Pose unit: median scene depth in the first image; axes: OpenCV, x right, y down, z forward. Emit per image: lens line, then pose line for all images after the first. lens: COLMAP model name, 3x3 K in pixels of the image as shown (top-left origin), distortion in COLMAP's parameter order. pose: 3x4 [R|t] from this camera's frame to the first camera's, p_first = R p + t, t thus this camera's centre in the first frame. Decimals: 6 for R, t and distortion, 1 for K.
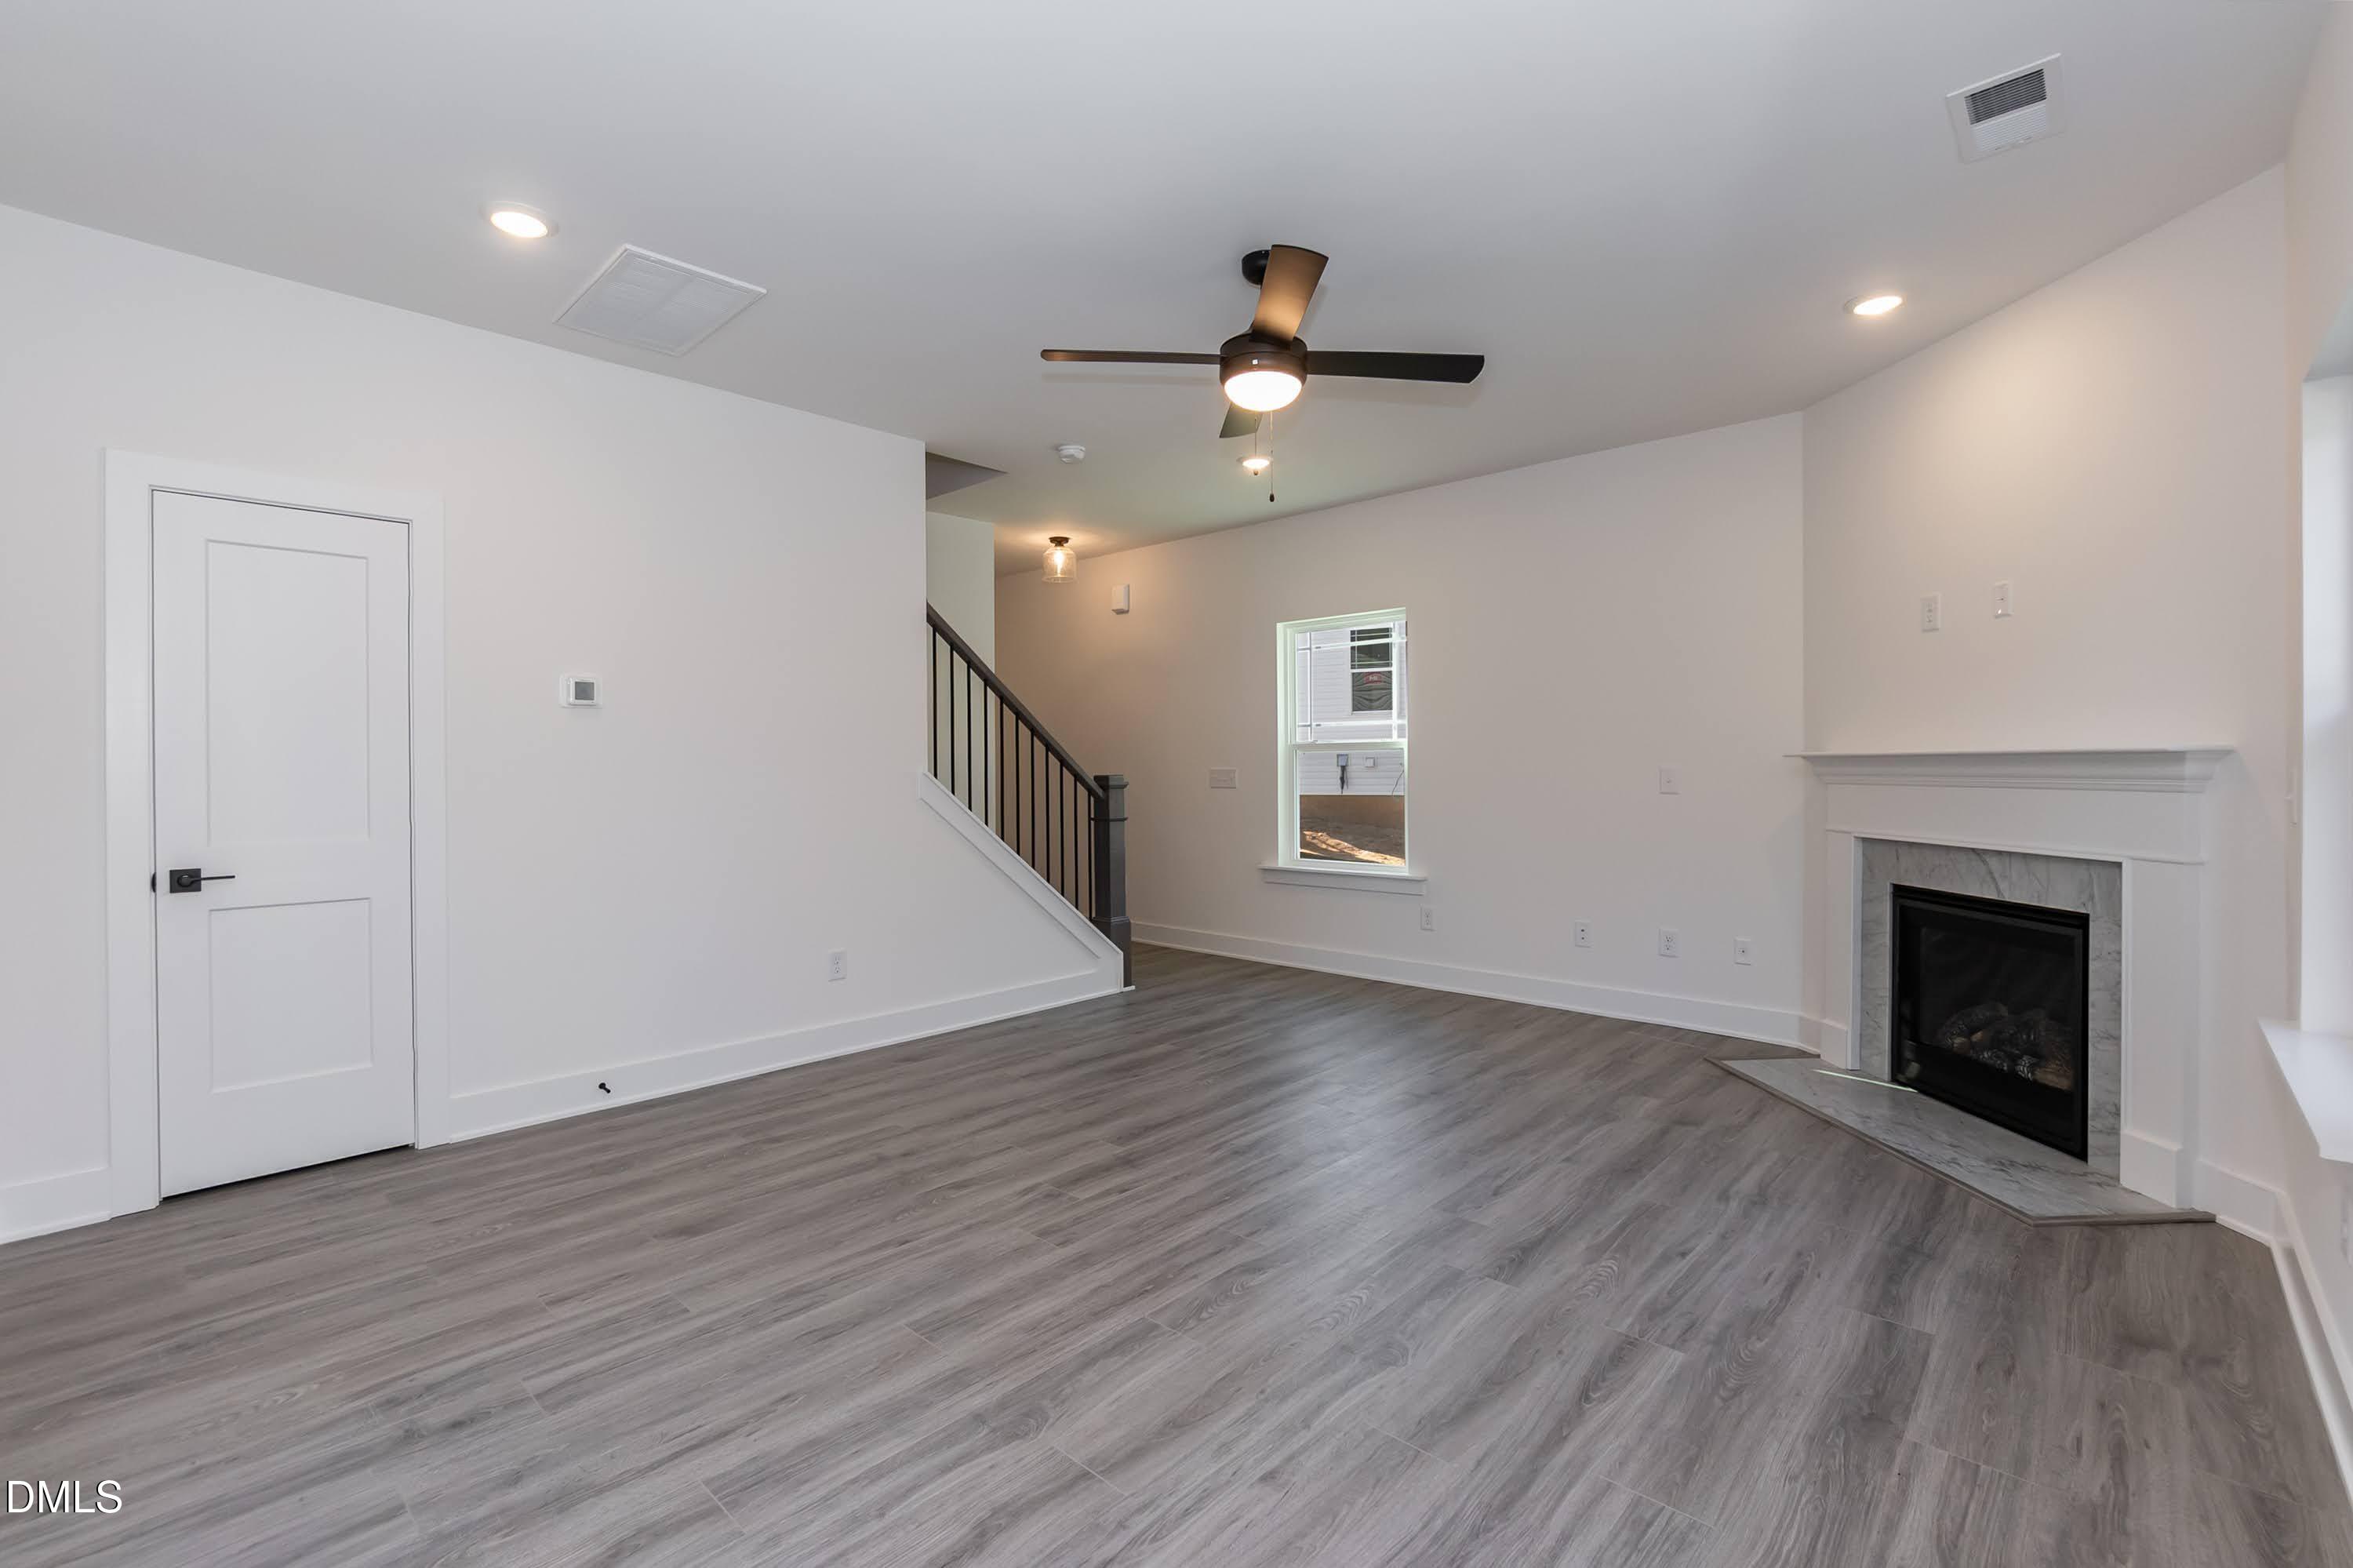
lens RADIAL K [[1037.0, 0, 1176.5], [0, 1037.0, 784.0], [0, 0, 1]] dist [-0.024768, 0.000311]
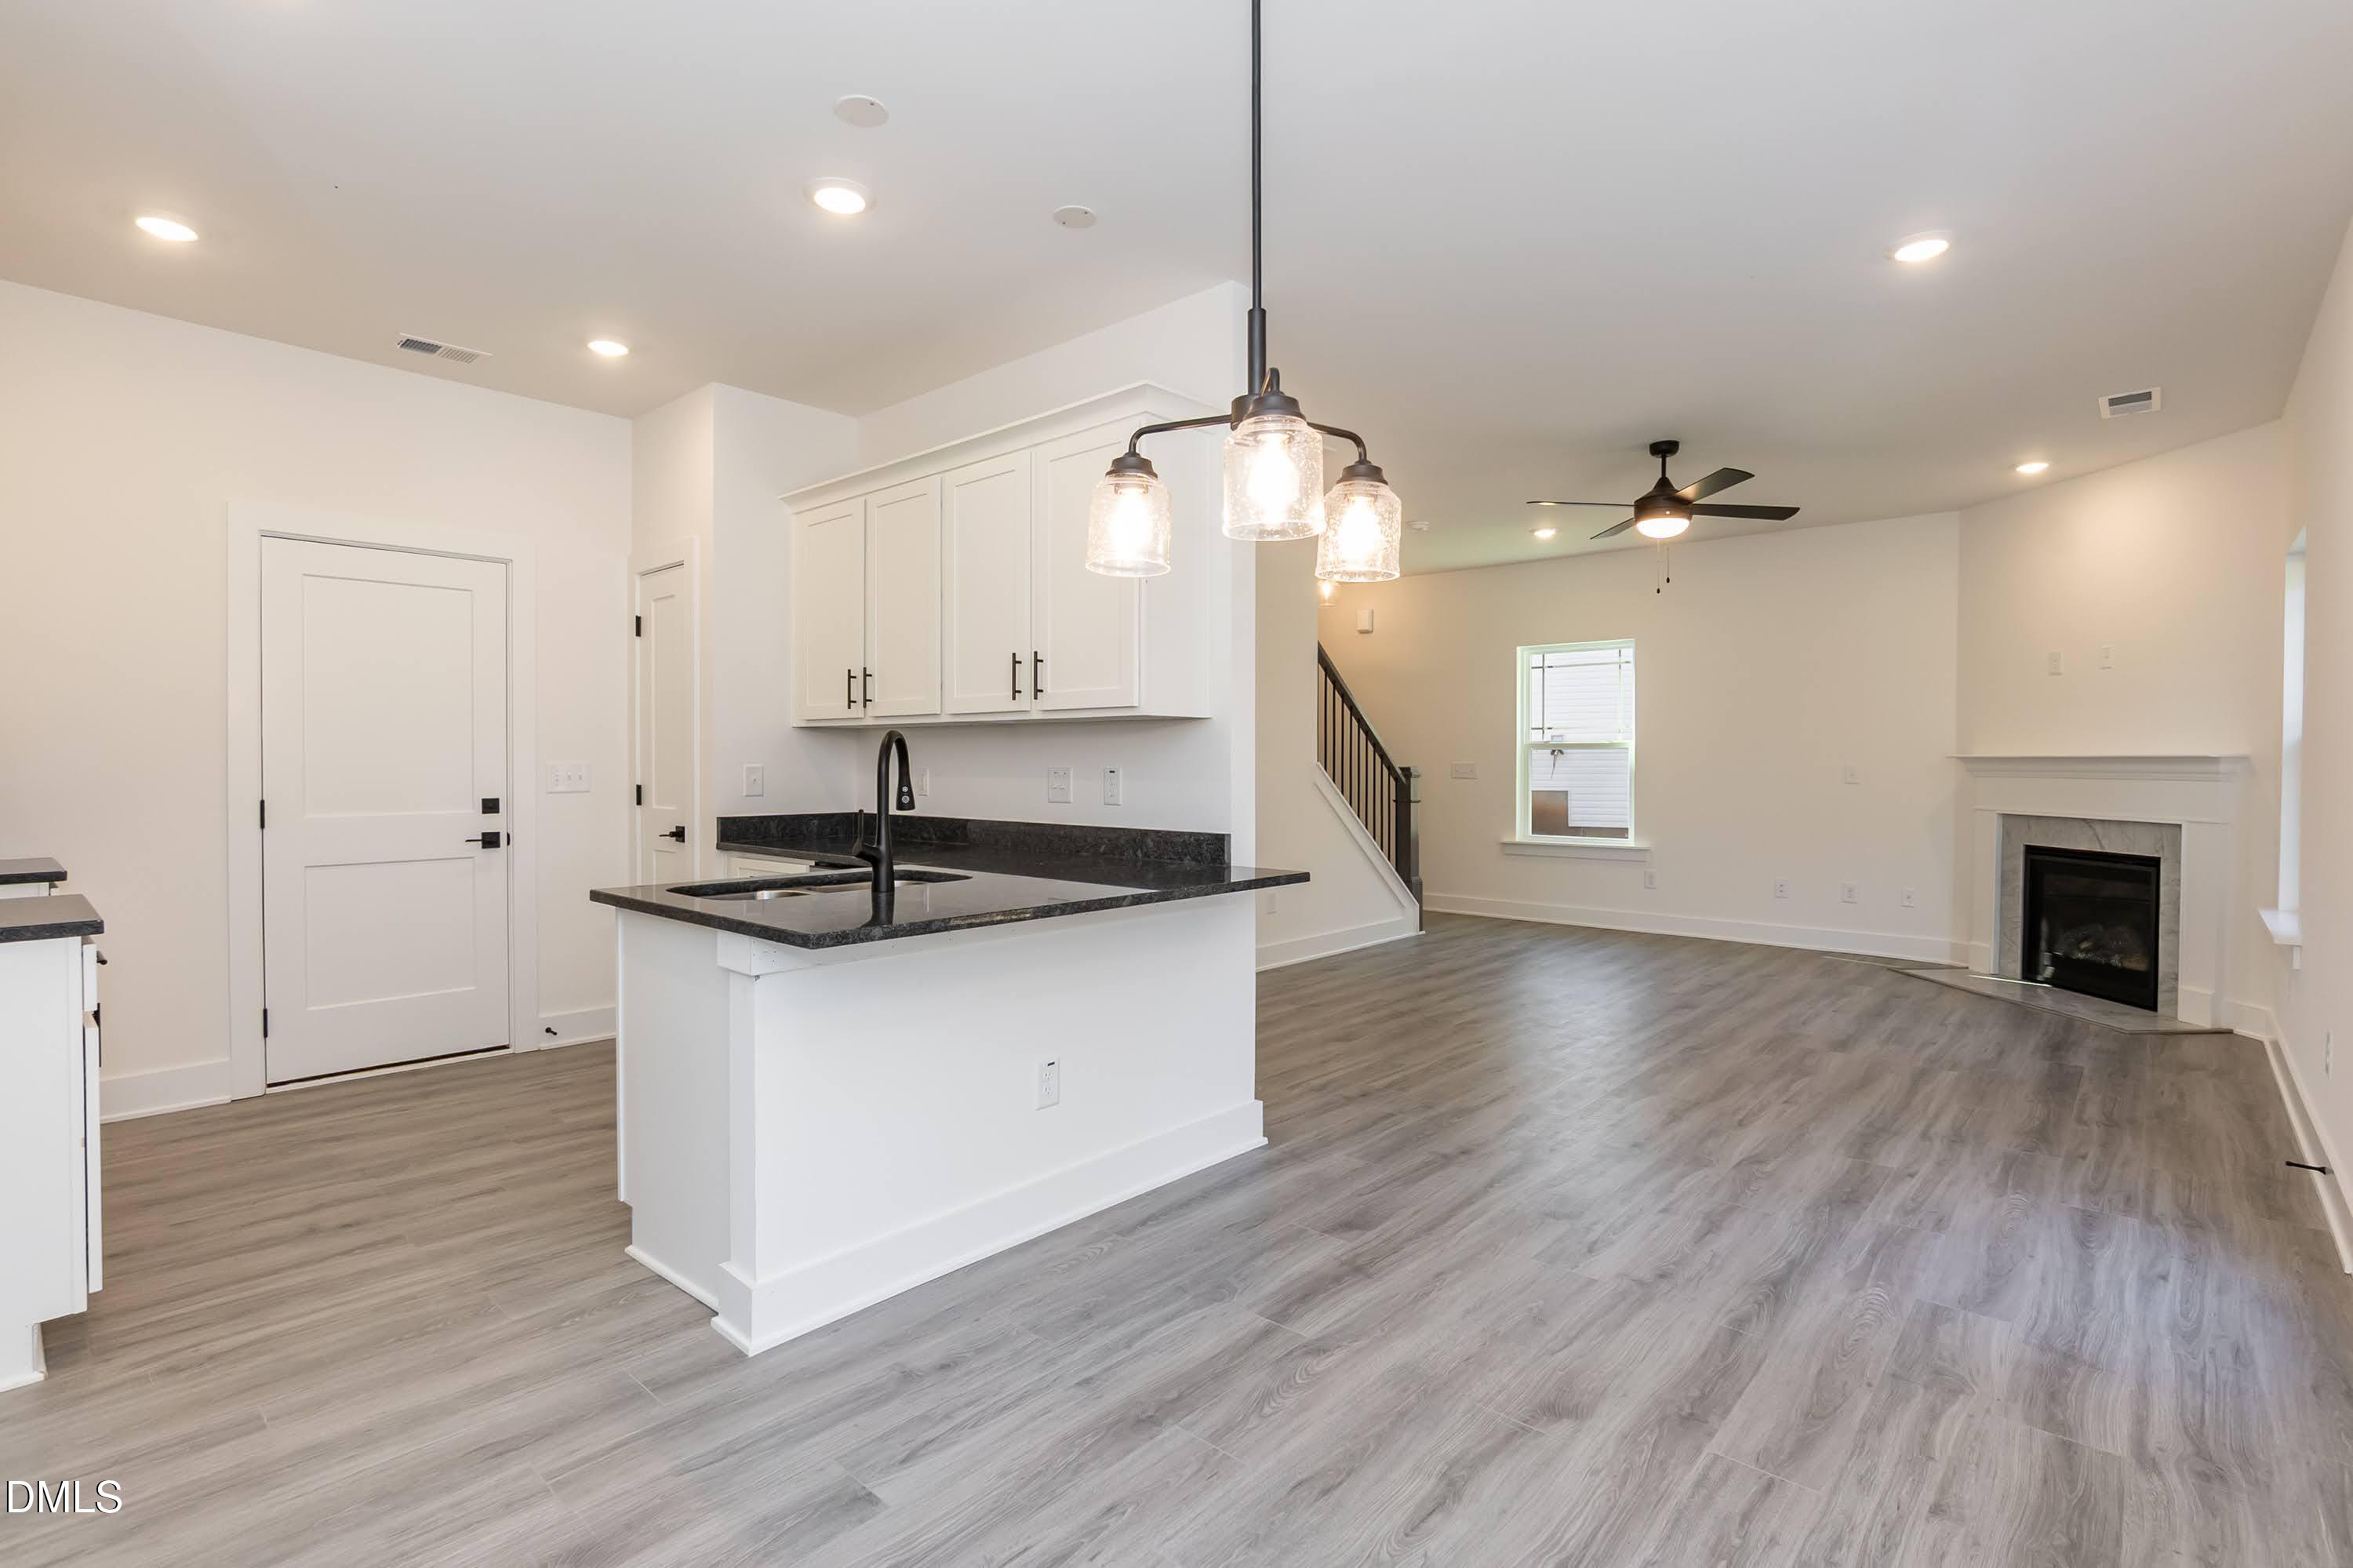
lens RADIAL K [[1117.2, 0, 1183.2], [0, 1117.2, 791.0], [0, 0, 1]] dist [-0.024924, -0.000066]
pose [[0.999830, 0.006391, 0.017289, -0.574461], [-0.006591, 0.999912, 0.011536, 0.010996], [-0.017213, -0.011648, 0.999784, -0.596776]]
